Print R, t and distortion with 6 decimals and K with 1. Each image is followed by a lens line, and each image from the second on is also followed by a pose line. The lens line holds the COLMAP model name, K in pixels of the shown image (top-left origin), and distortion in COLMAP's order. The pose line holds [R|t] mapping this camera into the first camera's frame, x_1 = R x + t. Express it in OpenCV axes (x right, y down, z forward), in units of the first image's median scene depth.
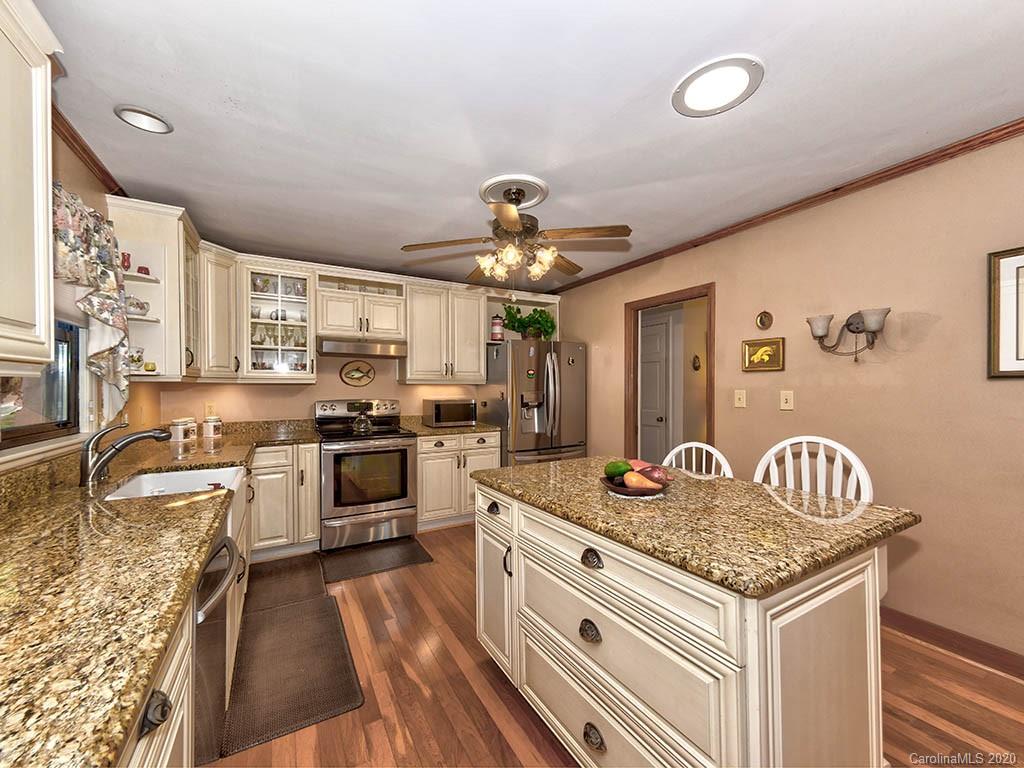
lens RADIAL K [[400.4, 0, 511.7], [0, 400.4, 389.5], [0, 0, 1]] dist [0.004211, -0.000349]
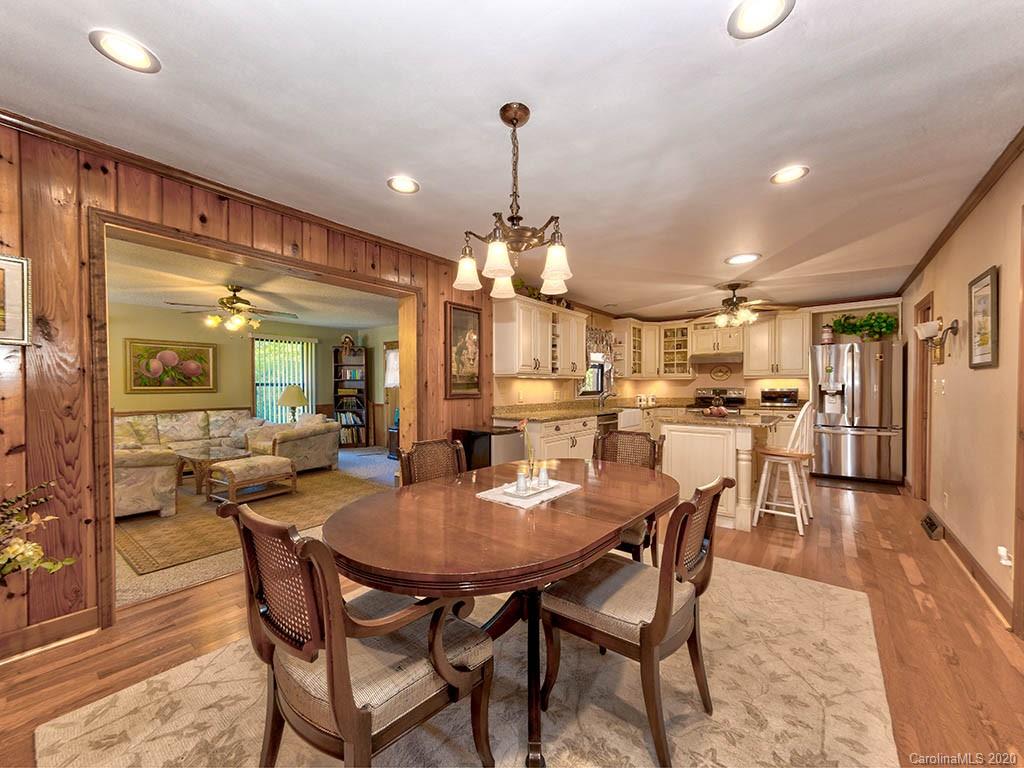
lens RADIAL K [[400.4, 0, 516.0], [0, 400.4, 391.0], [0, 0, 1]] dist [0.004211, -0.000349]
pose [[0.381222, 0.011058, -0.924417, 1.044992], [-0.000911, 0.999932, 0.011586, 0.021831], [0.924483, -0.003575, 0.381206, -0.578897]]
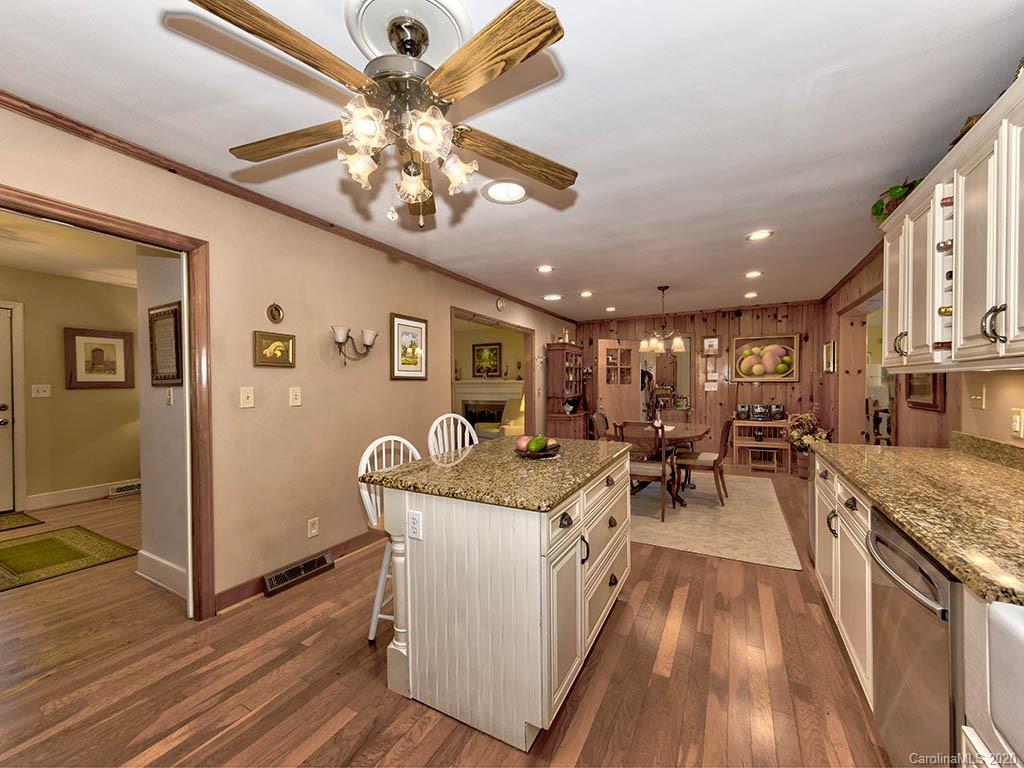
lens RADIAL K [[400.4, 0, 514.9], [0, 400.4, 395.0], [0, 0, 1]] dist [0.004211, -0.000349]
pose [[-0.520672, -0.008656, 0.853713, -0.383385], [0.013428, 0.999742, 0.018326, 0.008606], [-0.853651, 0.021006, -0.520421, 0.817547]]
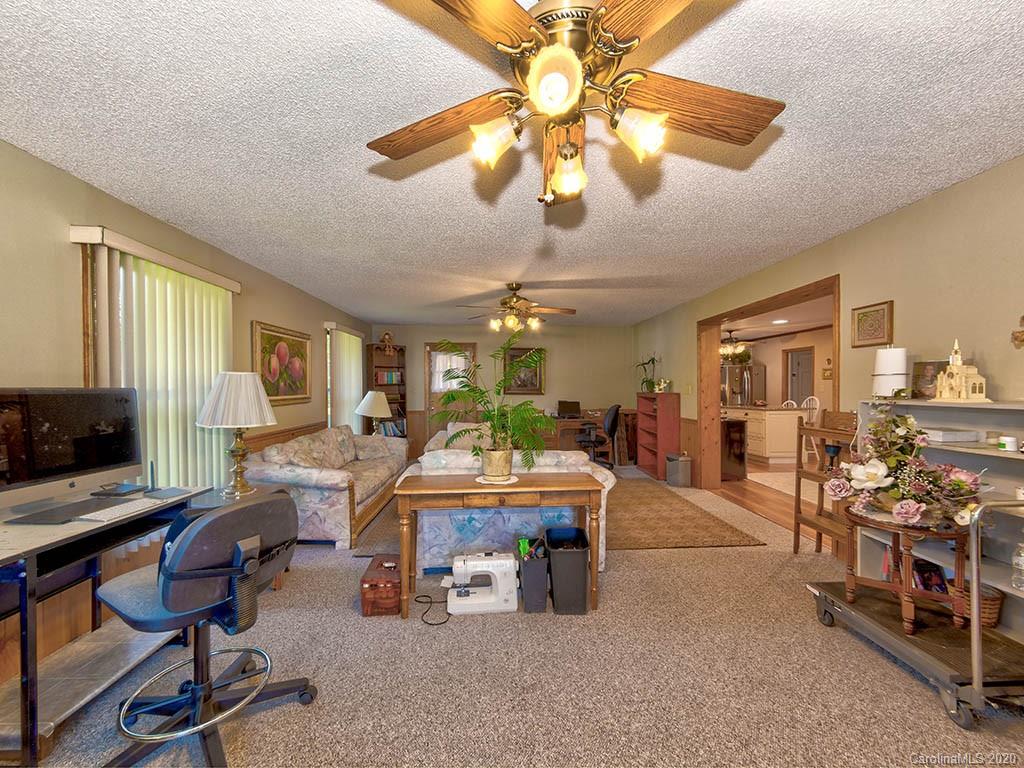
lens RADIAL K [[400.4, 0, 514.3], [0, 400.4, 384.5], [0, 0, 1]] dist [0.004211, -0.000349]
pose [[0.882993, -0.004703, -0.469362, -0.005708], [0.002400, 0.999982, -0.005504, 0.000876], [0.469379, 0.003734, 0.882989, -2.084916]]
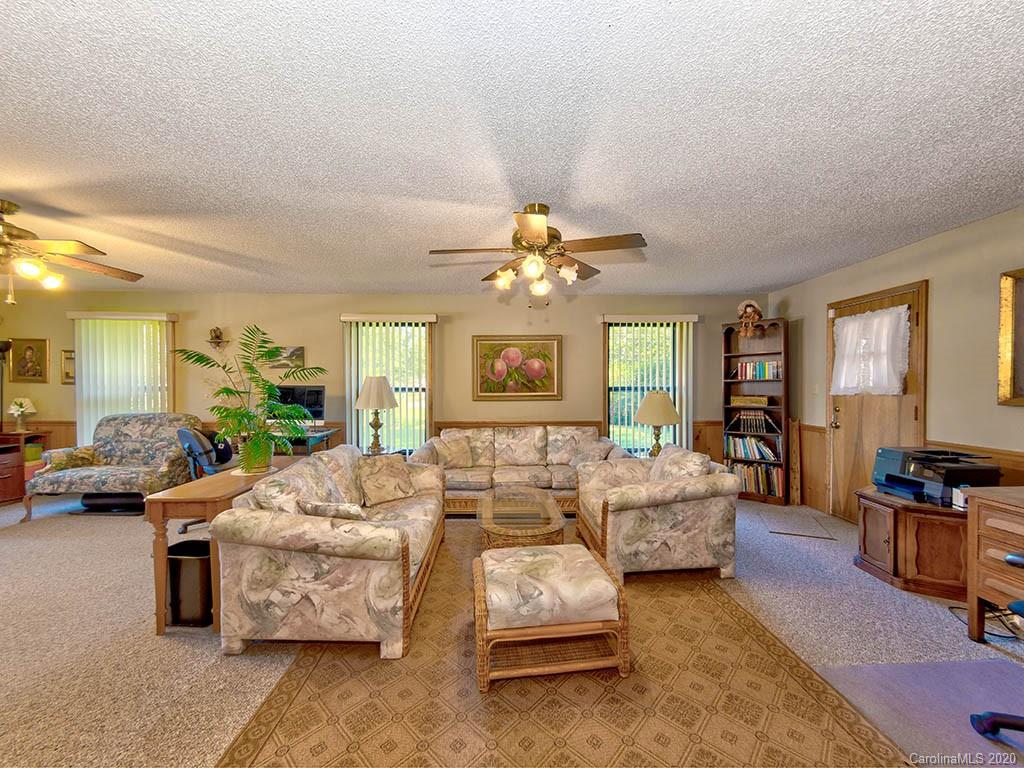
lens RADIAL K [[400.4, 0, 510.6], [0, 400.4, 392.8], [0, 0, 1]] dist [0.004211, -0.000349]
pose [[-0.493110, 0.014490, -0.869846, 0.046416], [0.001065, 0.999871, 0.016052, 0.002500], [0.869967, 0.006989, -0.493061, -0.627708]]
